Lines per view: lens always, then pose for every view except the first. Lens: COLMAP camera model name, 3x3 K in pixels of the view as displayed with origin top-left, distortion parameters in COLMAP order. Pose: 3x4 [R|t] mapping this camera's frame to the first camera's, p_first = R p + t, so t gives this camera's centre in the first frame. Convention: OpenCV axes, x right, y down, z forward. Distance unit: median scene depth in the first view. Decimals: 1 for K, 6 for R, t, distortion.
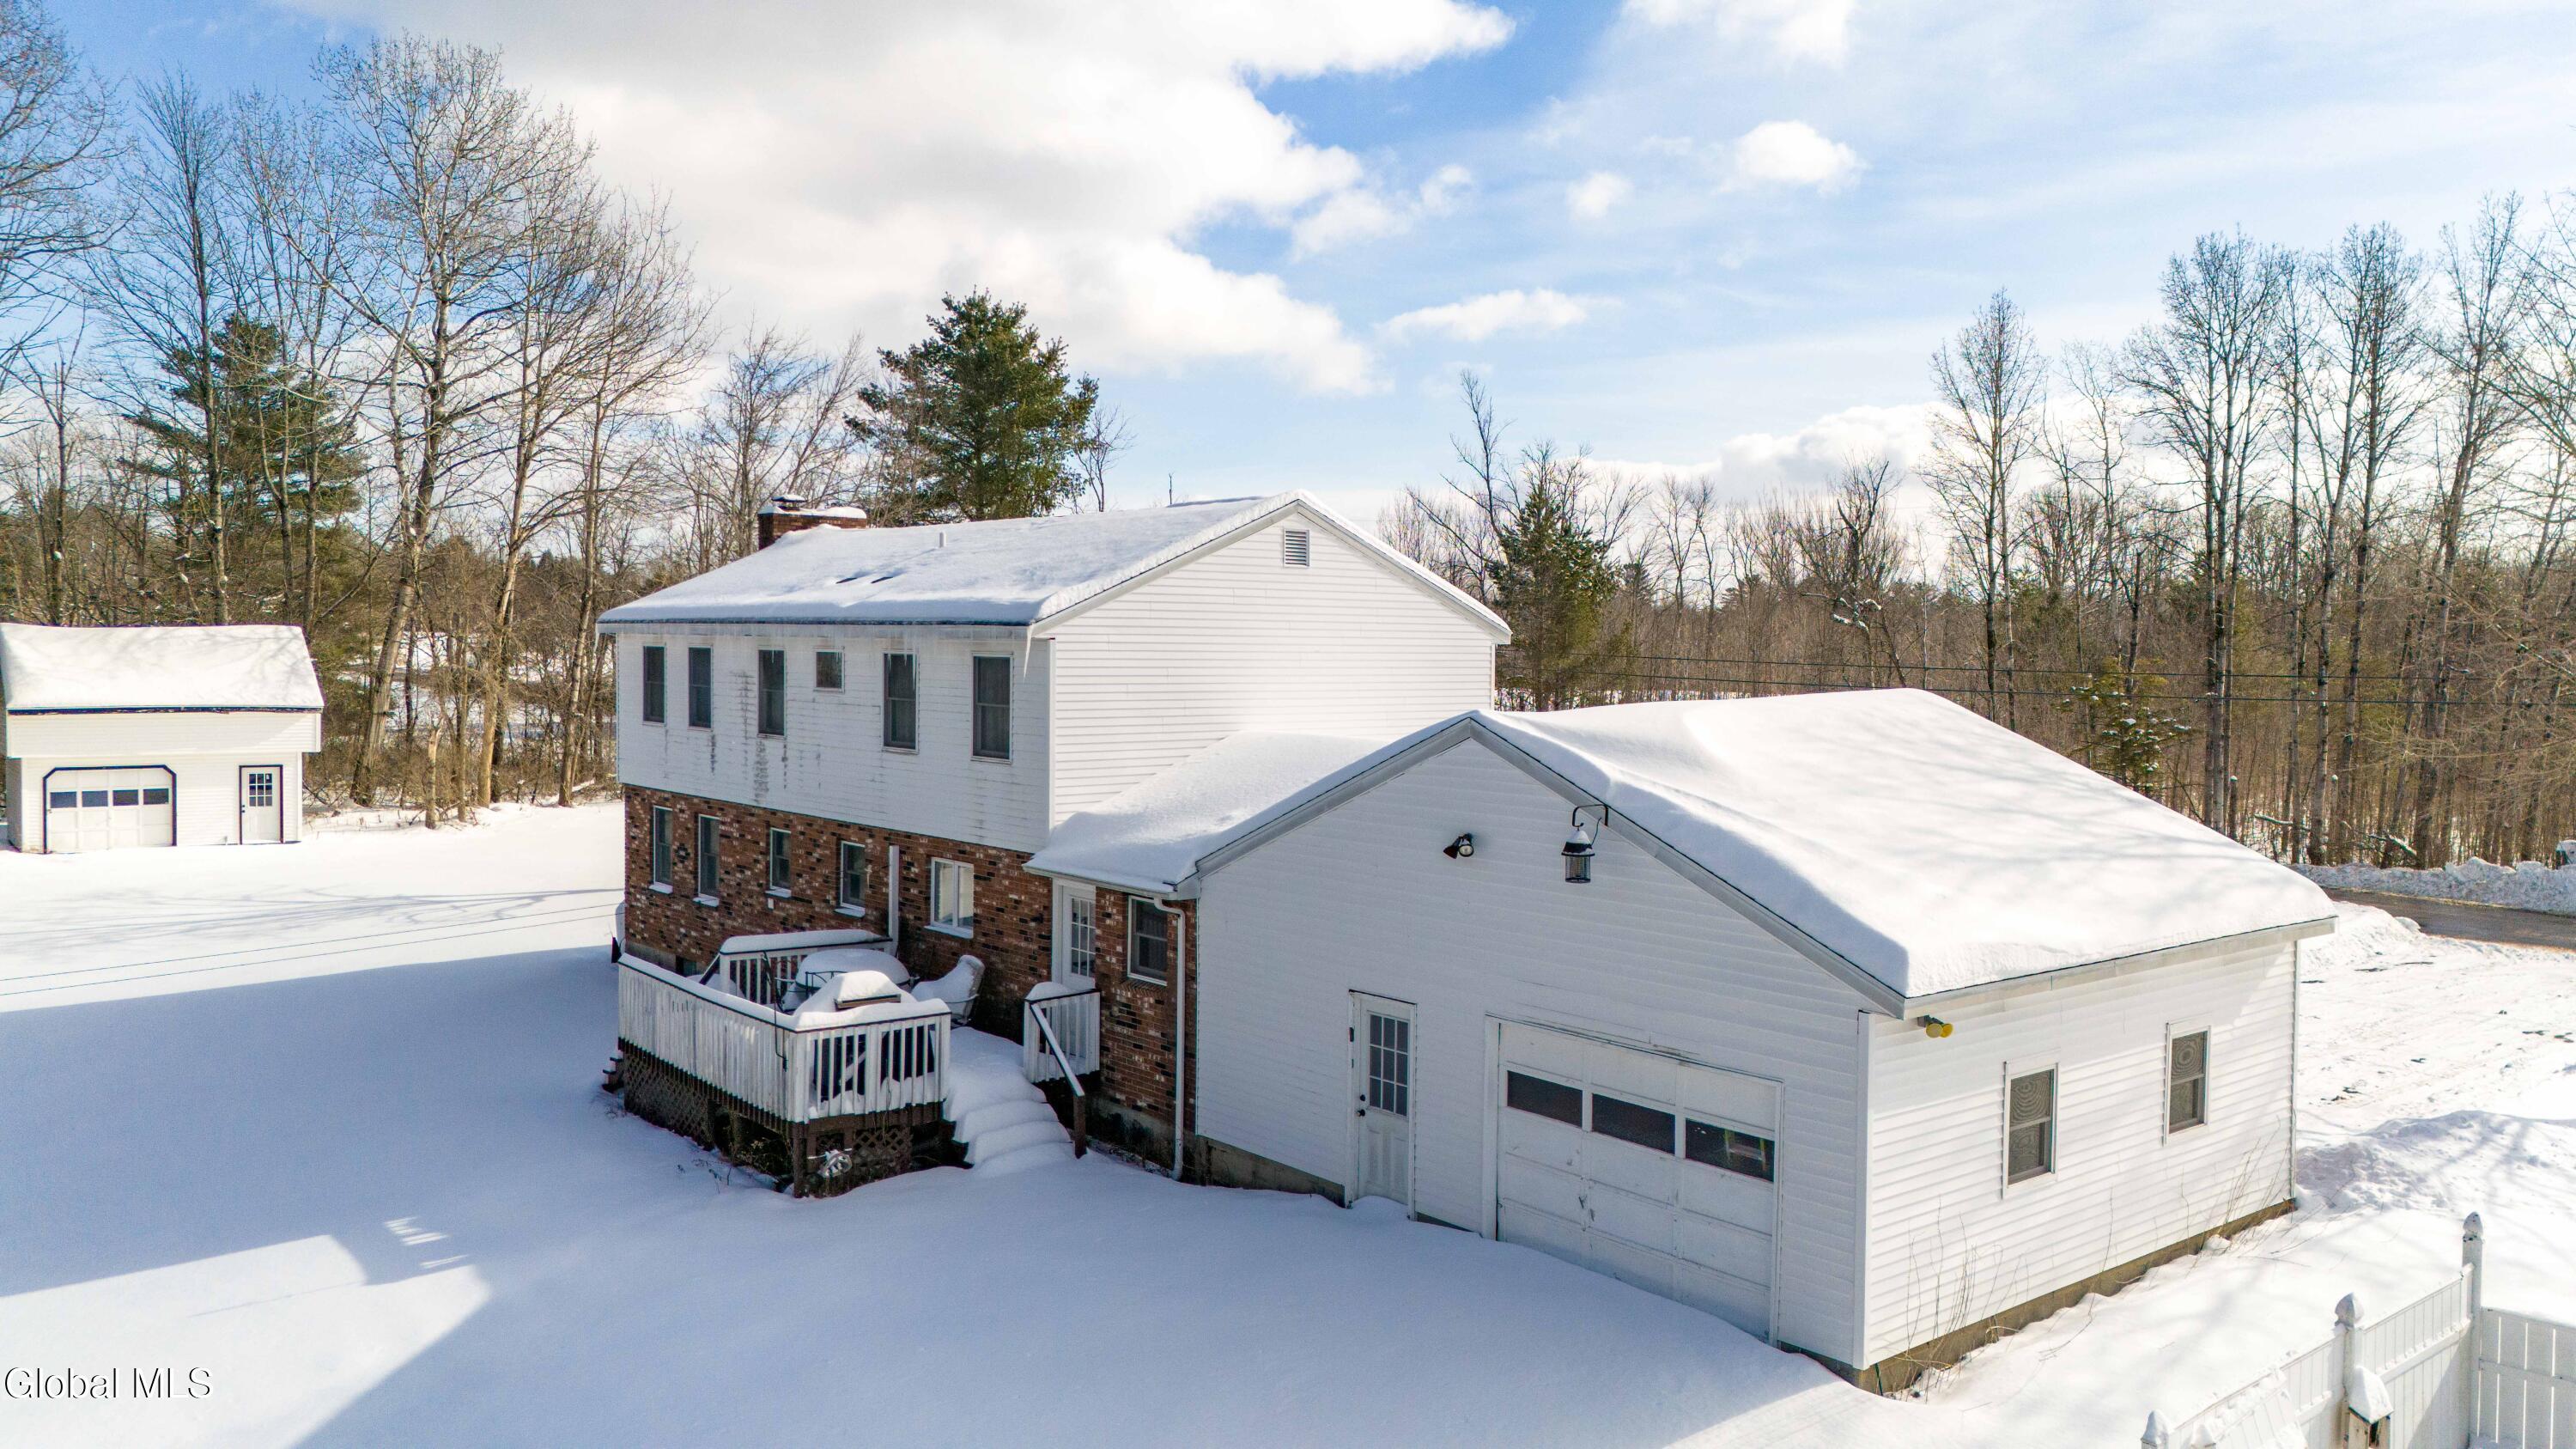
lens RADIAL K [[1838.4, 0, 1283.1], [0, 1838.4, 730.4], [0, 0, 1]] dist [0.084046, -0.077338]
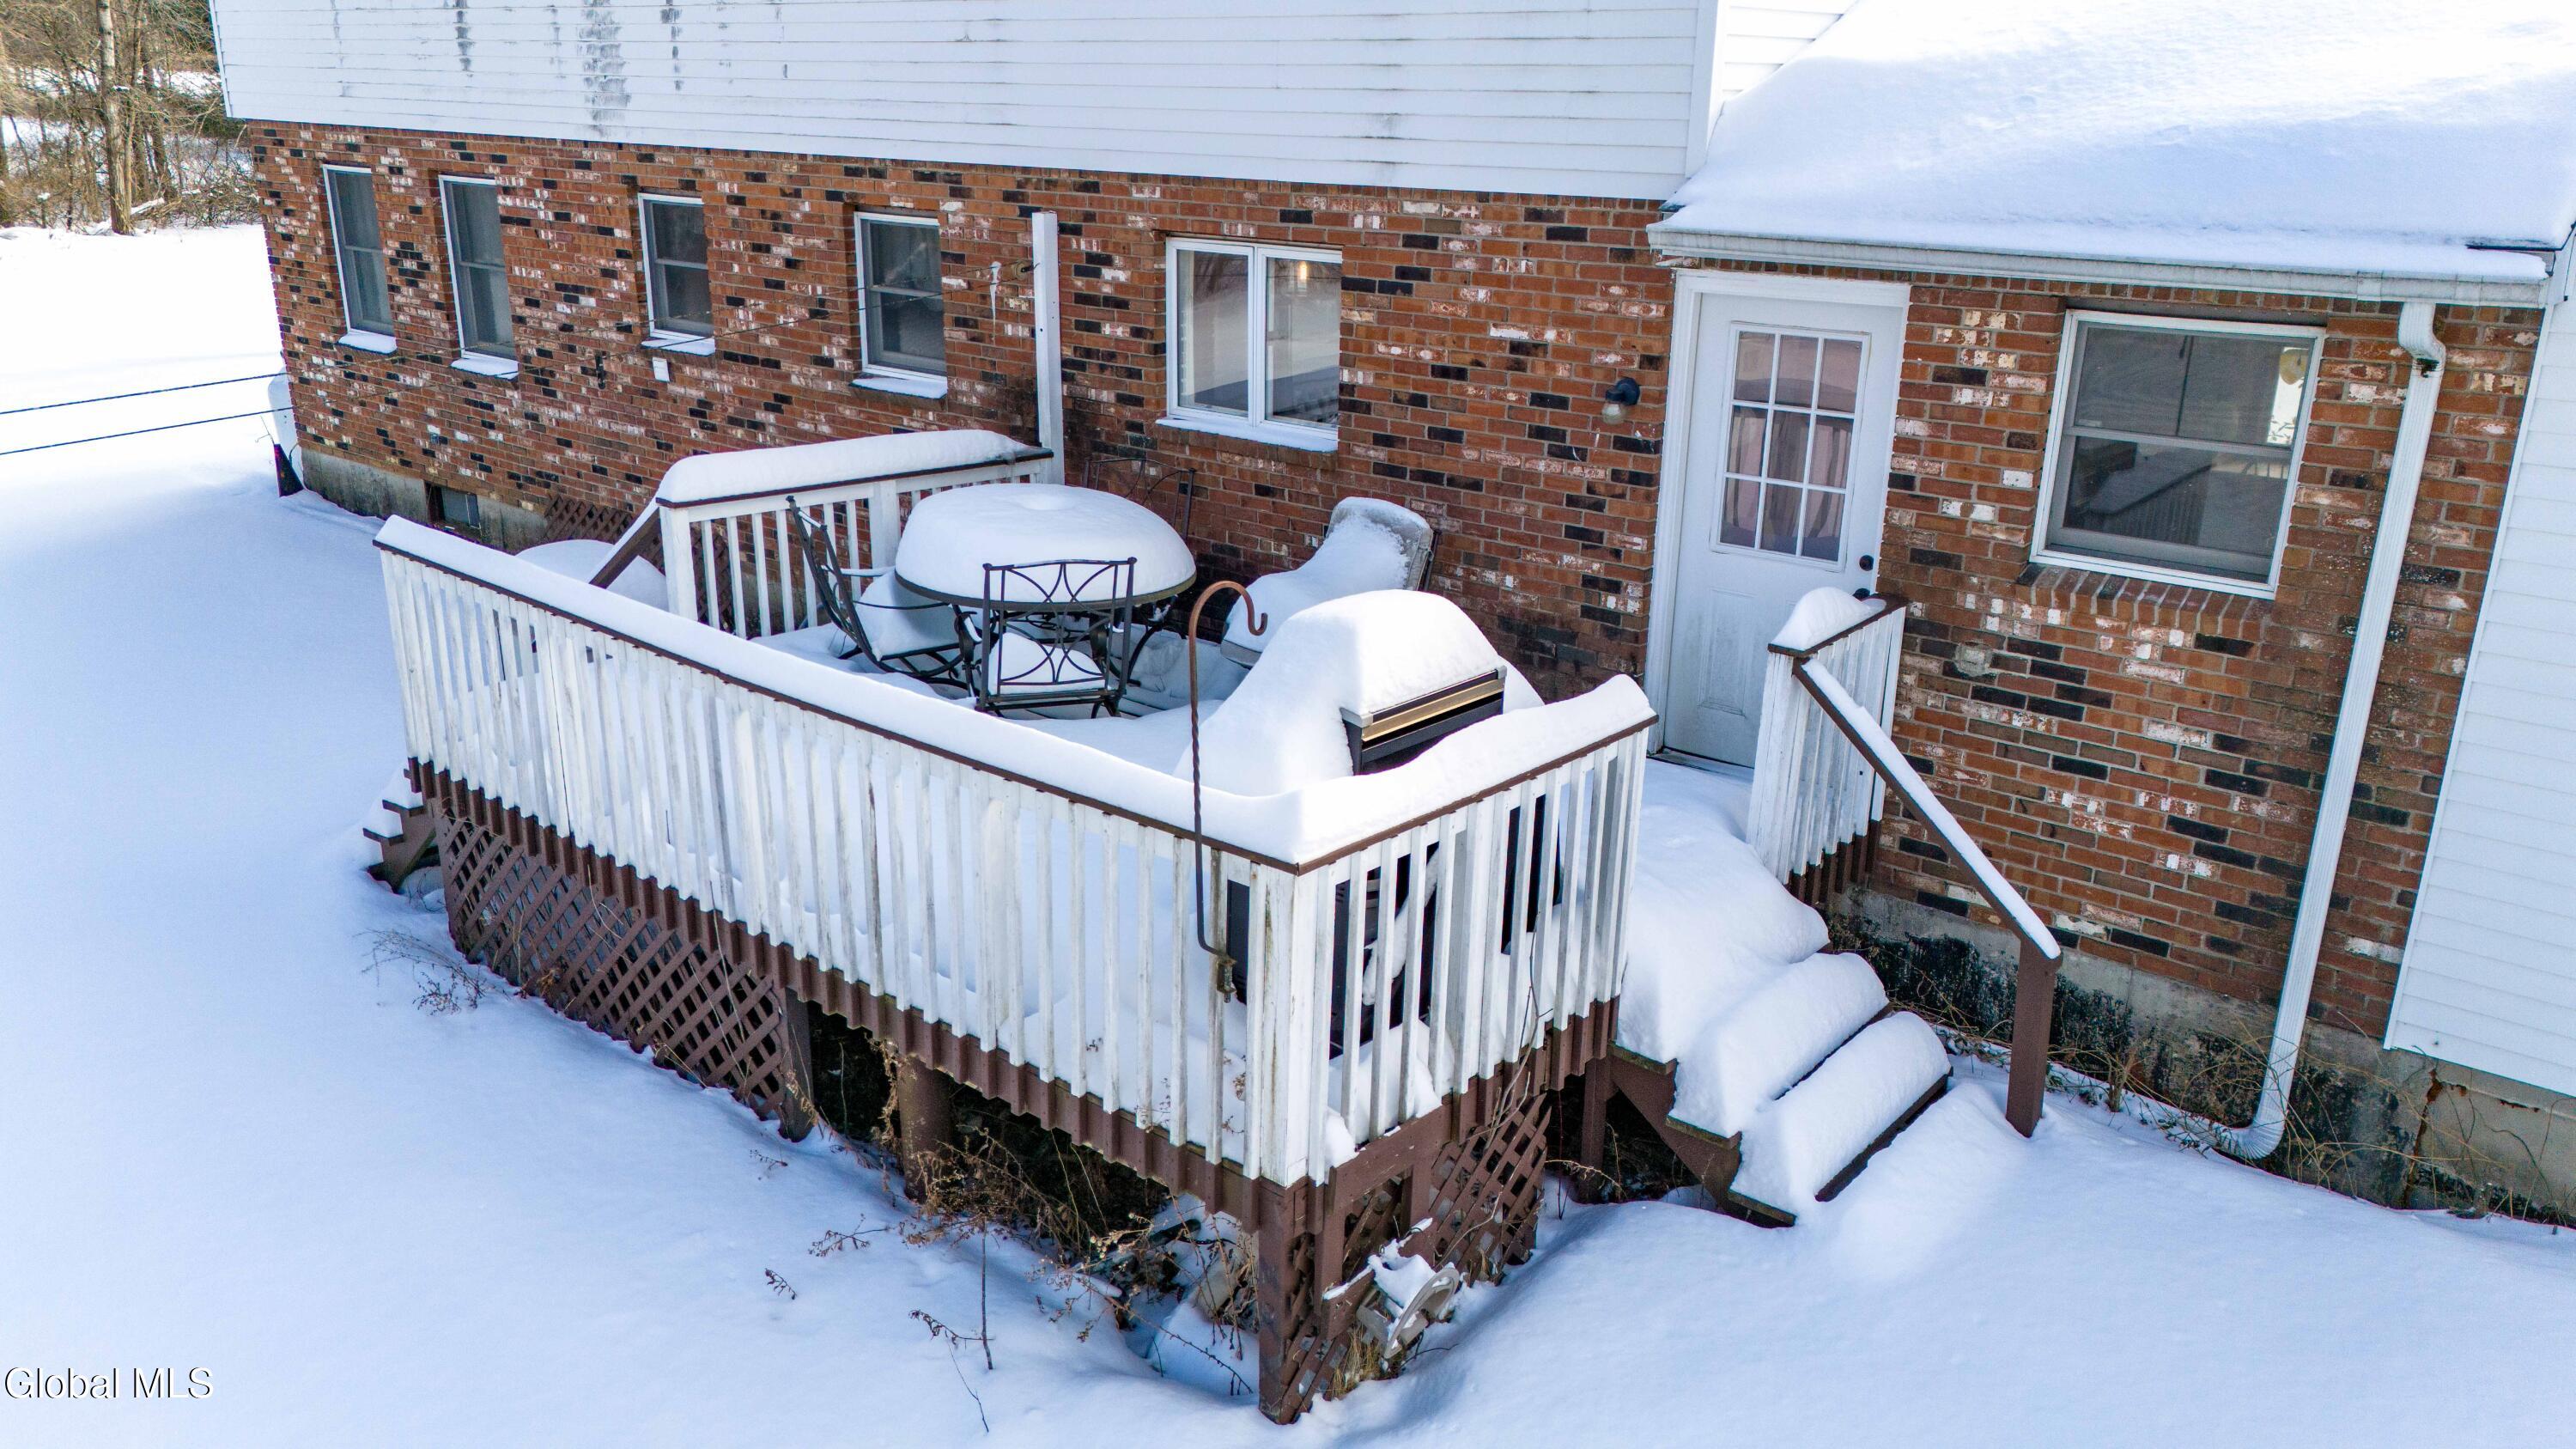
lens RADIAL K [[1838.4, 0, 1283.1], [0, 1838.4, 730.4], [0, 0, 1]] dist [0.084046, -0.077338]
pose [[0.985424, -0.050371, 0.162485, -0.241191], [0.002763, 0.959771, 0.280771, 0.060305], [-0.170091, -0.276230, 0.945921, 0.615110]]
